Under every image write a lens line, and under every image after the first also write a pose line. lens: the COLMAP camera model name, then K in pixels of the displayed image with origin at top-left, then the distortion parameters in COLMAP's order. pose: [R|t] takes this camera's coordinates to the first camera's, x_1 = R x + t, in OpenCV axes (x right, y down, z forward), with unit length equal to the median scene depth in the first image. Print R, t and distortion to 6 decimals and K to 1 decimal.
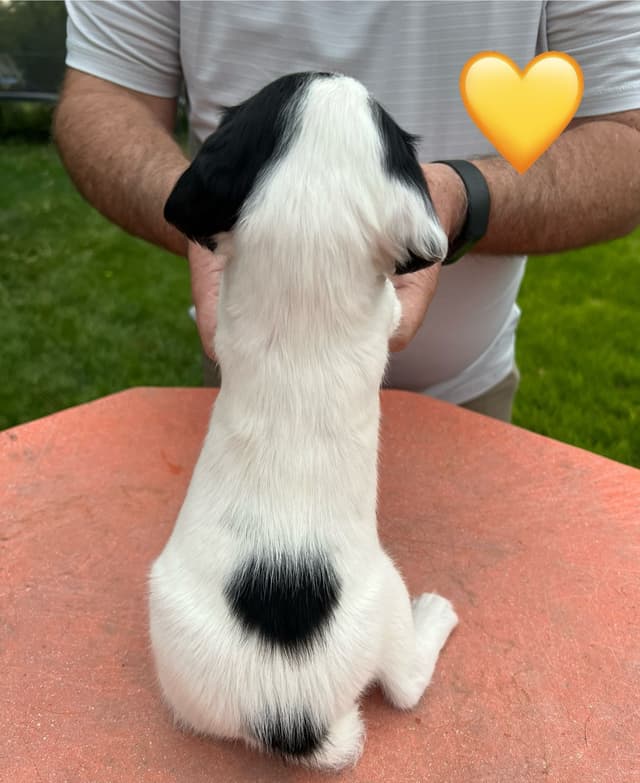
lens RADIAL K [[675.7, 0, 333.7], [0, 675.7, 417.7], [0, 0, 1]] dist [0.004894, -0.023217]
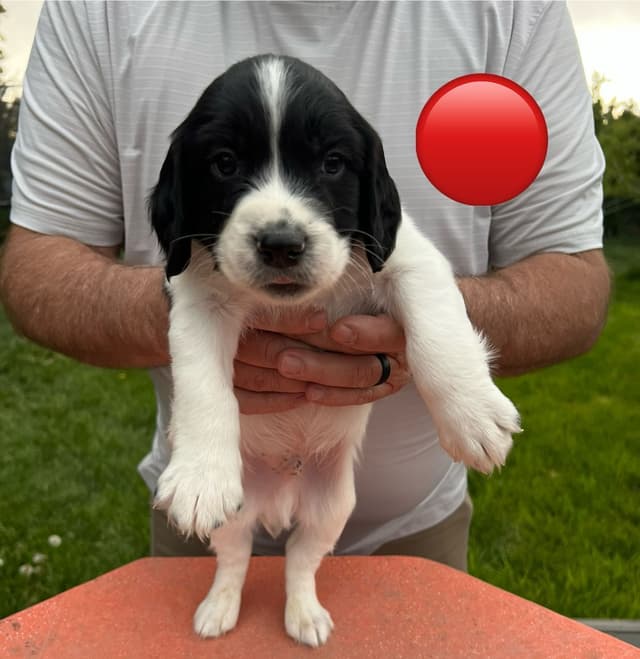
lens RADIAL K [[673.4, 0, 322.6], [0, 673.4, 410.9], [0, 0, 1]] dist [-0.005933, 0.000000]
pose [[0.999599, -0.006351, -0.027608, -0.006332], [0.002787, 0.991864, -0.127269, -0.154191], [0.028191, 0.127141, 0.991484, 0.017138]]
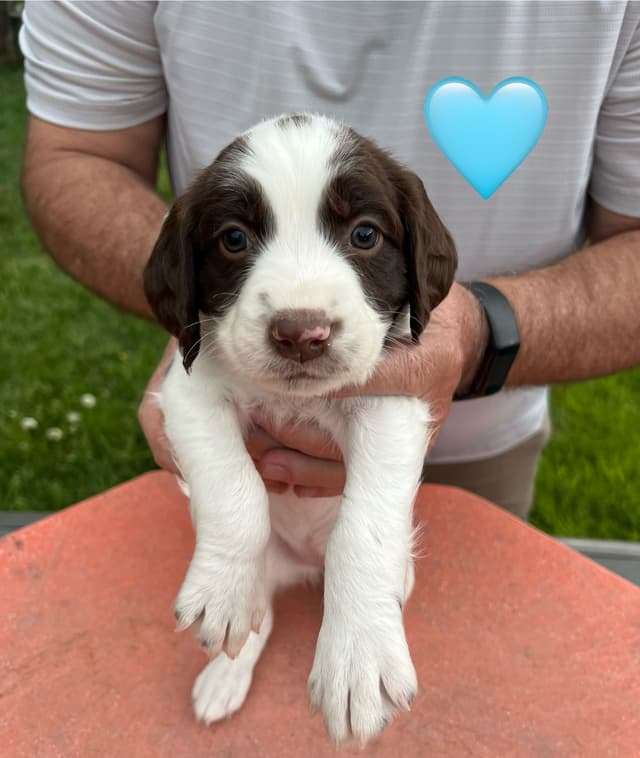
lens RADIAL K [[679.7, 0, 321.5], [0, 679.7, 418.5], [0, 0, 1]] dist [-0.015258, 0.008374]
pose [[0.994382, 0.060731, -0.086691, 0.004059], [-0.051461, 0.993094, 0.105436, -0.261741], [0.092496, -0.100383, 0.990640, 0.142698]]
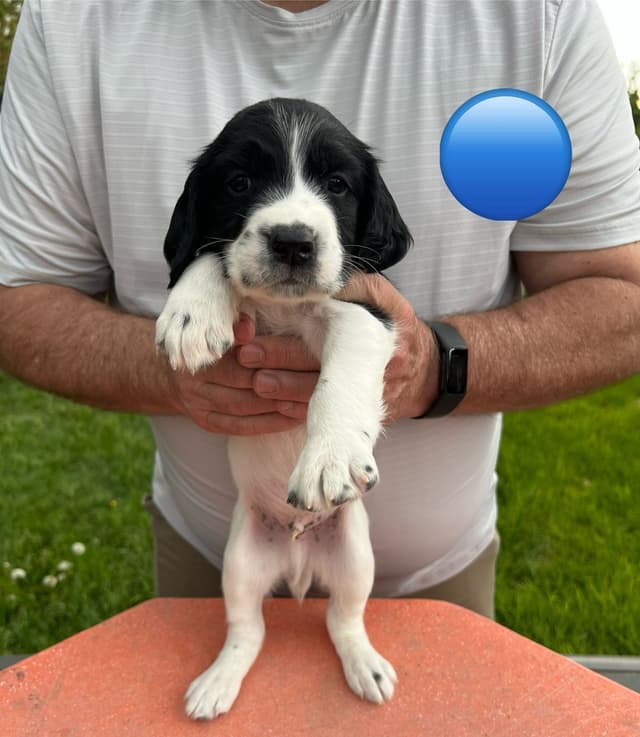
lens RADIAL K [[673.5, 0, 325.1], [0, 673.5, 410.0], [0, 0, 1]] dist [-0.007801, 0.000000]
pose [[0.997713, -0.000945, -0.067586, 0.009750], [-0.007192, 0.992741, -0.120053, -0.228493], [0.067209, 0.120264, 0.990464, 0.063995]]
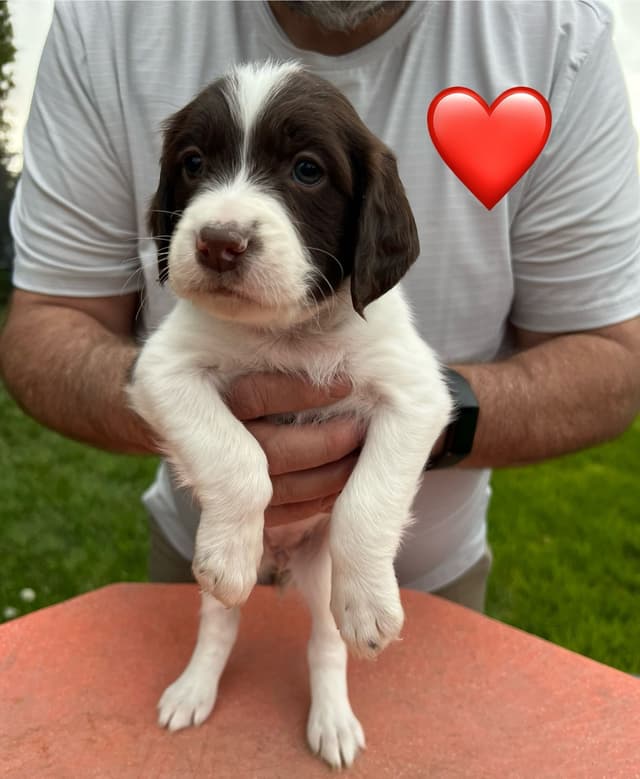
lens RADIAL K [[672.2, 0, 320.8], [0, 672.2, 402.7], [0, 0, 1]] dist [0.004894, -0.023217]
pose [[0.999796, 0.012938, -0.015521, -0.008964], [-0.016343, 0.969478, -0.244633, -0.074216], [0.011883, 0.244836, 0.969492, 0.075944]]
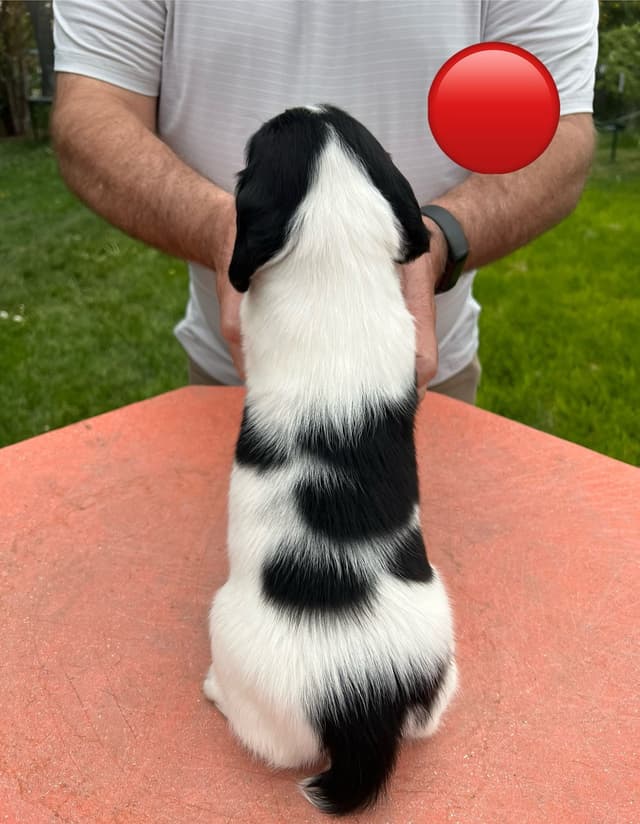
lens RADIAL K [[681.7, 0, 322.4], [0, 681.7, 416.4], [0, 0, 1]] dist [0.008540, -0.023923]
pose [[0.994461, 0.011776, -0.104448, 0.070846], [-0.010722, 0.999886, 0.010638, -0.007925], [0.104561, -0.009459, 0.994473, -0.173652]]
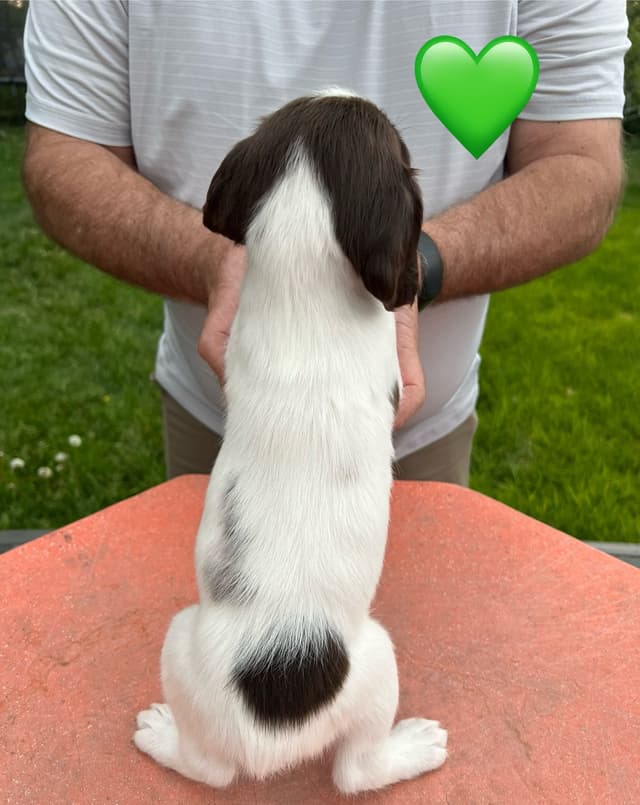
lens RADIAL K [[674.7, 0, 321.8], [0, 674.7, 420.0], [0, 0, 1]] dist [0.003574, -0.015635]
pose [[0.998707, 0.035336, -0.036540, -0.064683], [-0.034217, 0.998940, 0.030790, -0.192882], [0.037590, -0.029500, 0.998858, 0.011461]]
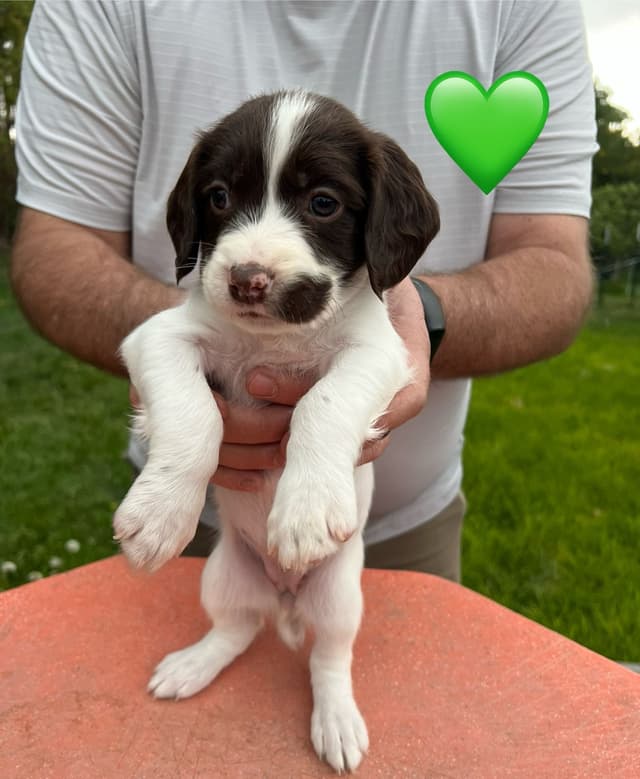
lens RADIAL K [[672.2, 0, 333.6], [0, 672.2, 413.3], [0, 0, 1]] dist [0.004894, -0.023217]
pose [[0.995608, 0.047926, -0.080421, 0.050026], [-0.060786, 0.984257, -0.165961, -0.113509], [0.071201, 0.170120, 0.982848, 0.142560]]
